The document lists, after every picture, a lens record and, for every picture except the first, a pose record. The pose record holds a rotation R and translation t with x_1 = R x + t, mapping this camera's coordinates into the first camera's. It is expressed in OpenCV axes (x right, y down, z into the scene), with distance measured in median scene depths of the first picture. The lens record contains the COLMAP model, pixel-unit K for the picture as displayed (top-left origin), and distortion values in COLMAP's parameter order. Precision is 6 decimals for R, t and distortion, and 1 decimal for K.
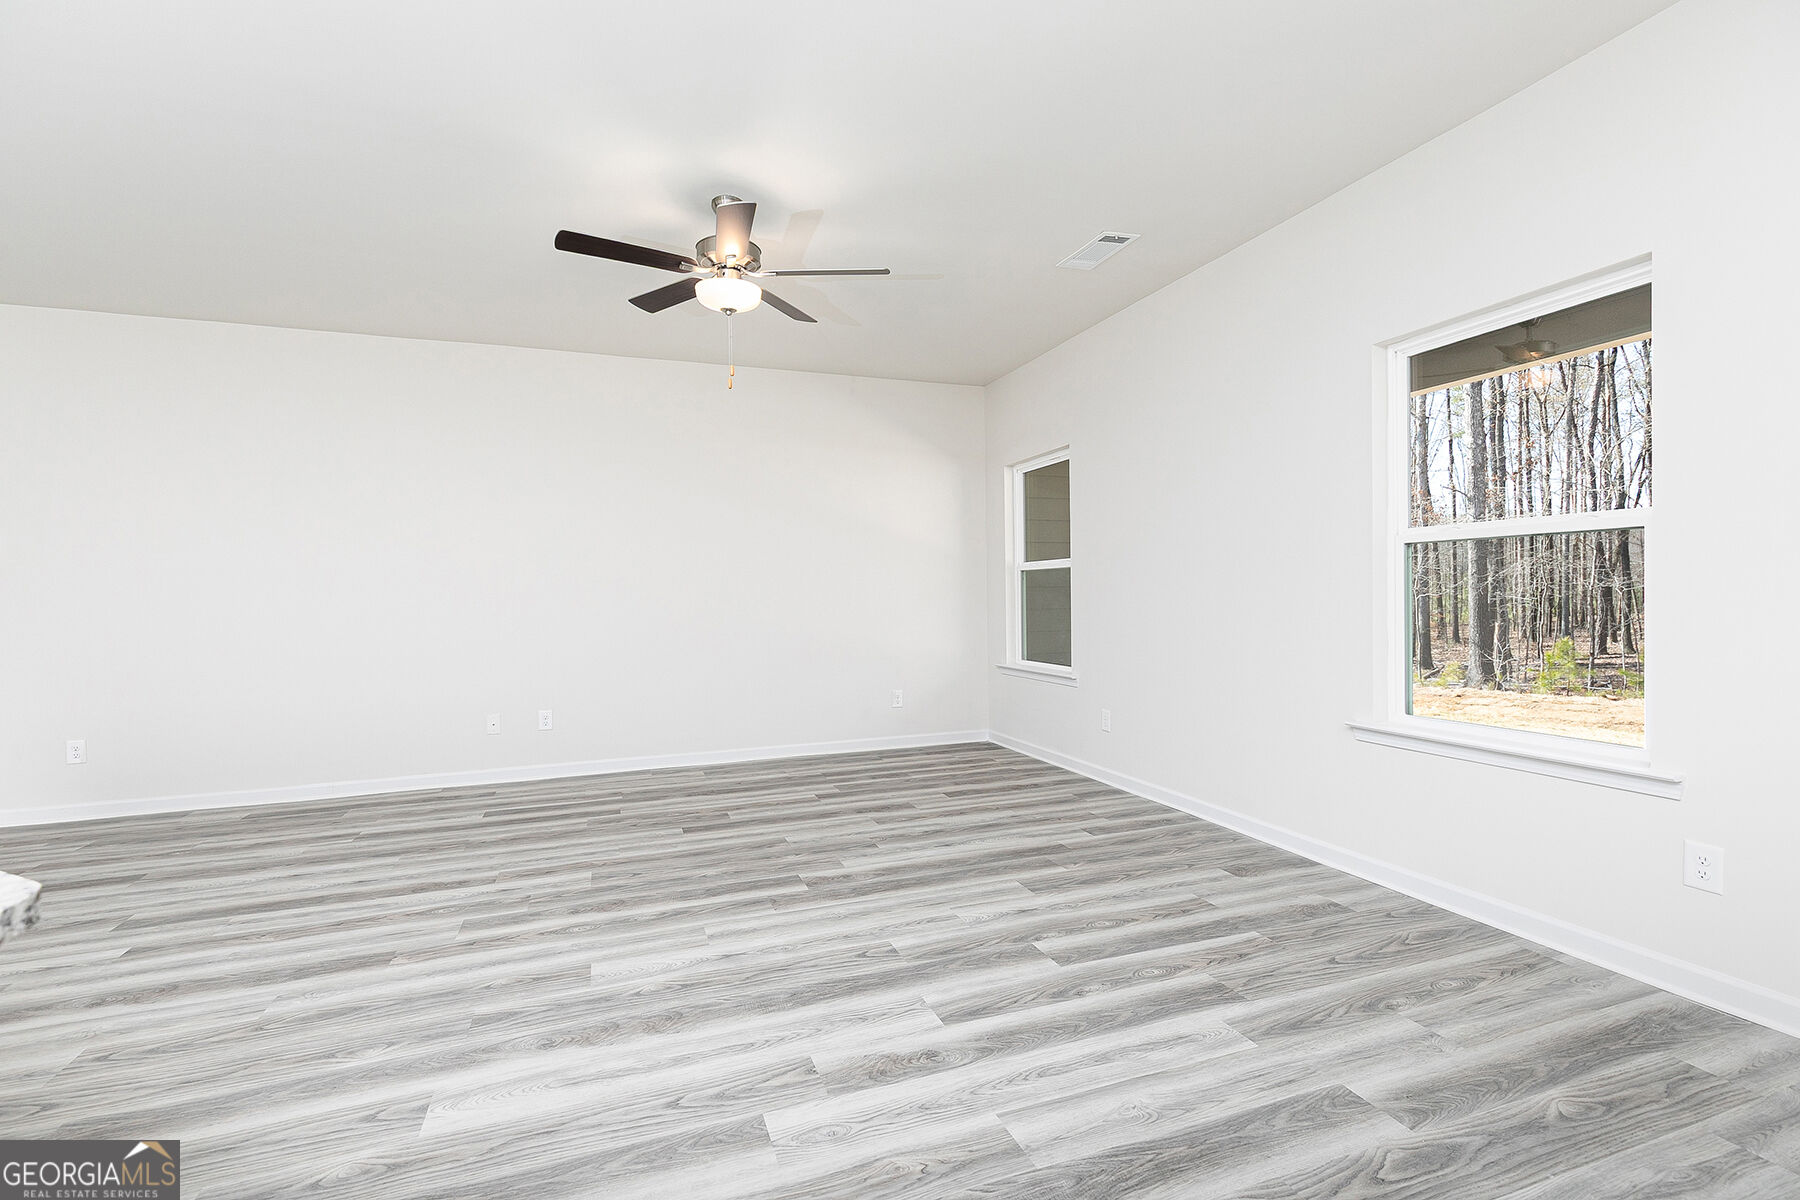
lens RADIAL K [[809.8, 0, 898.1], [0, 809.8, 599.0], [0, 0, 1]] dist [-0.002152, -0.000450]
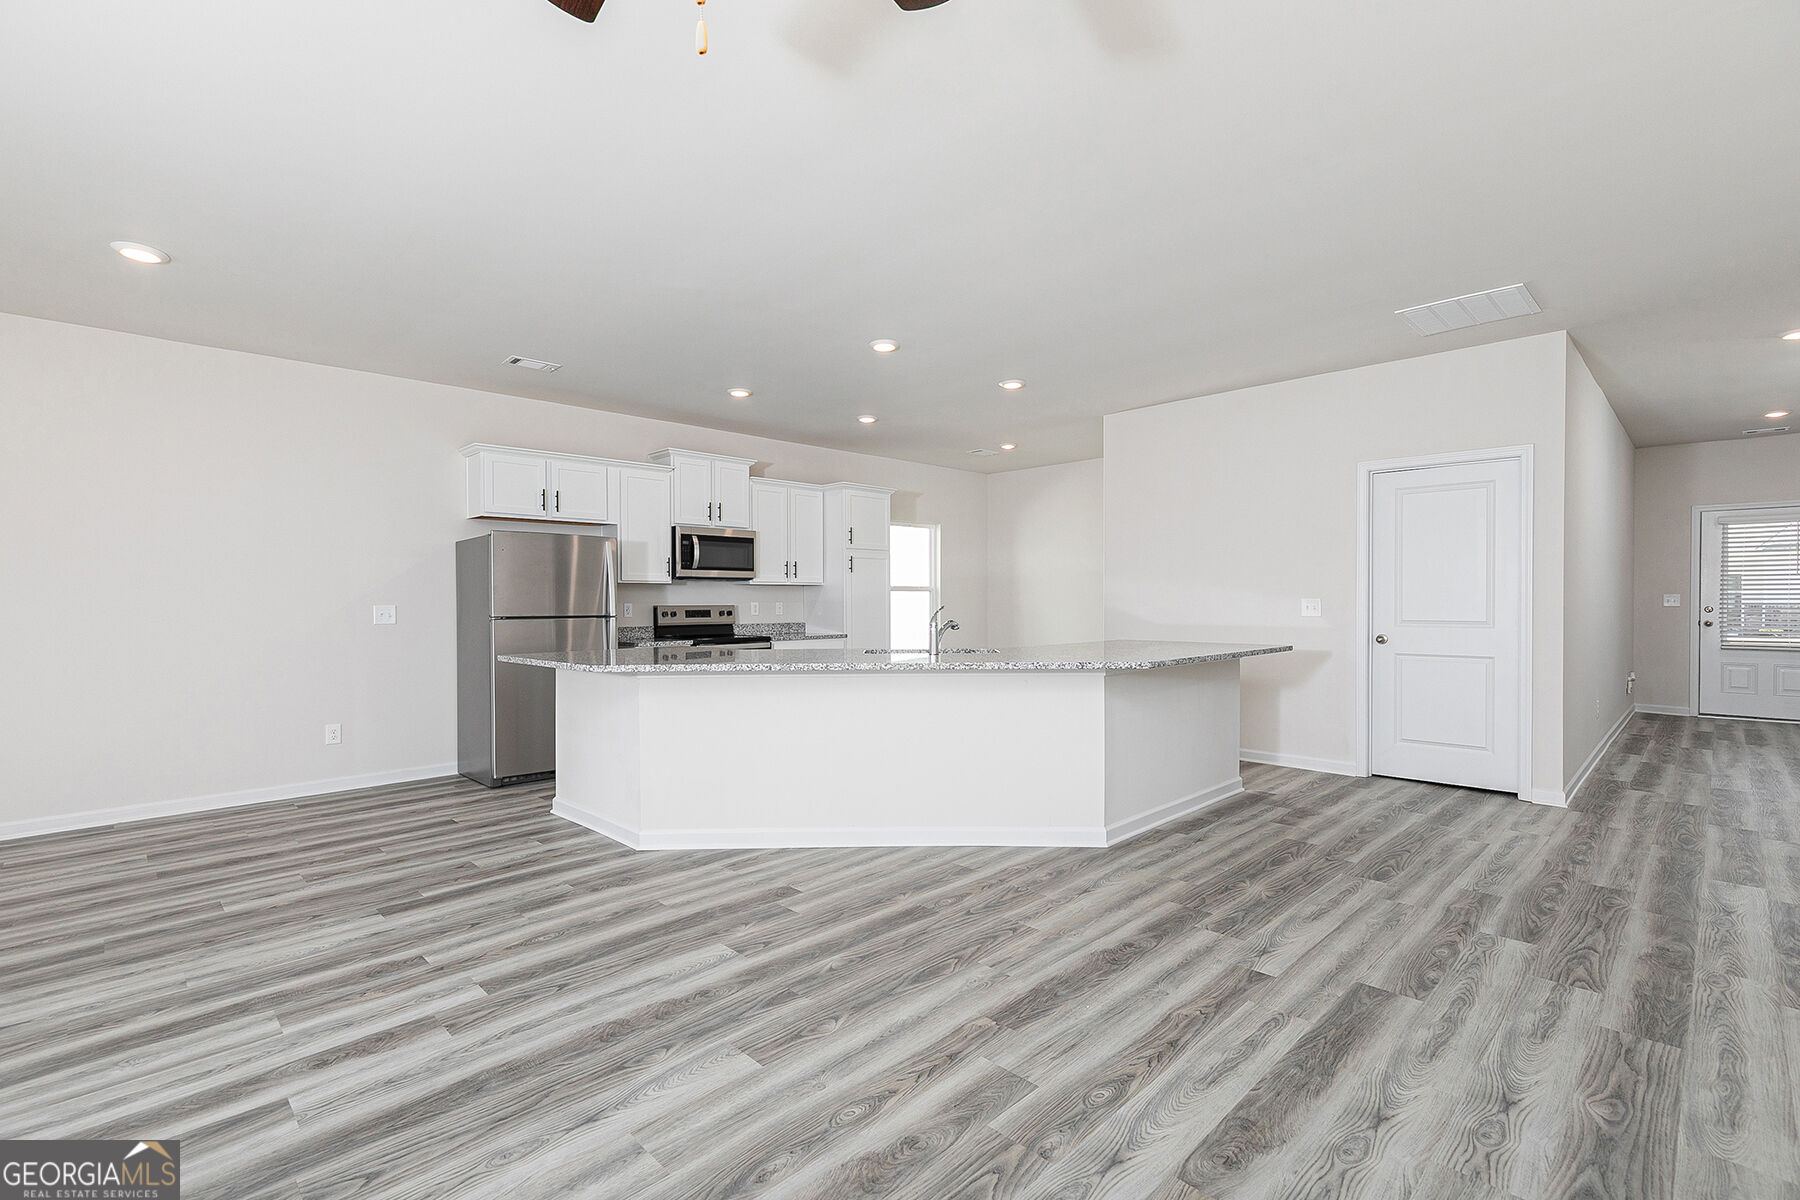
lens RADIAL K [[809.8, 0, 899.3], [0, 809.8, 601.1], [0, 0, 1]] dist [-0.002152, -0.000450]
pose [[-0.908692, 0.018943, -0.417038, -0.185691], [0.015159, 0.999808, 0.012385, -0.032920], [0.417193, 0.004933, -0.908805, 1.954356]]
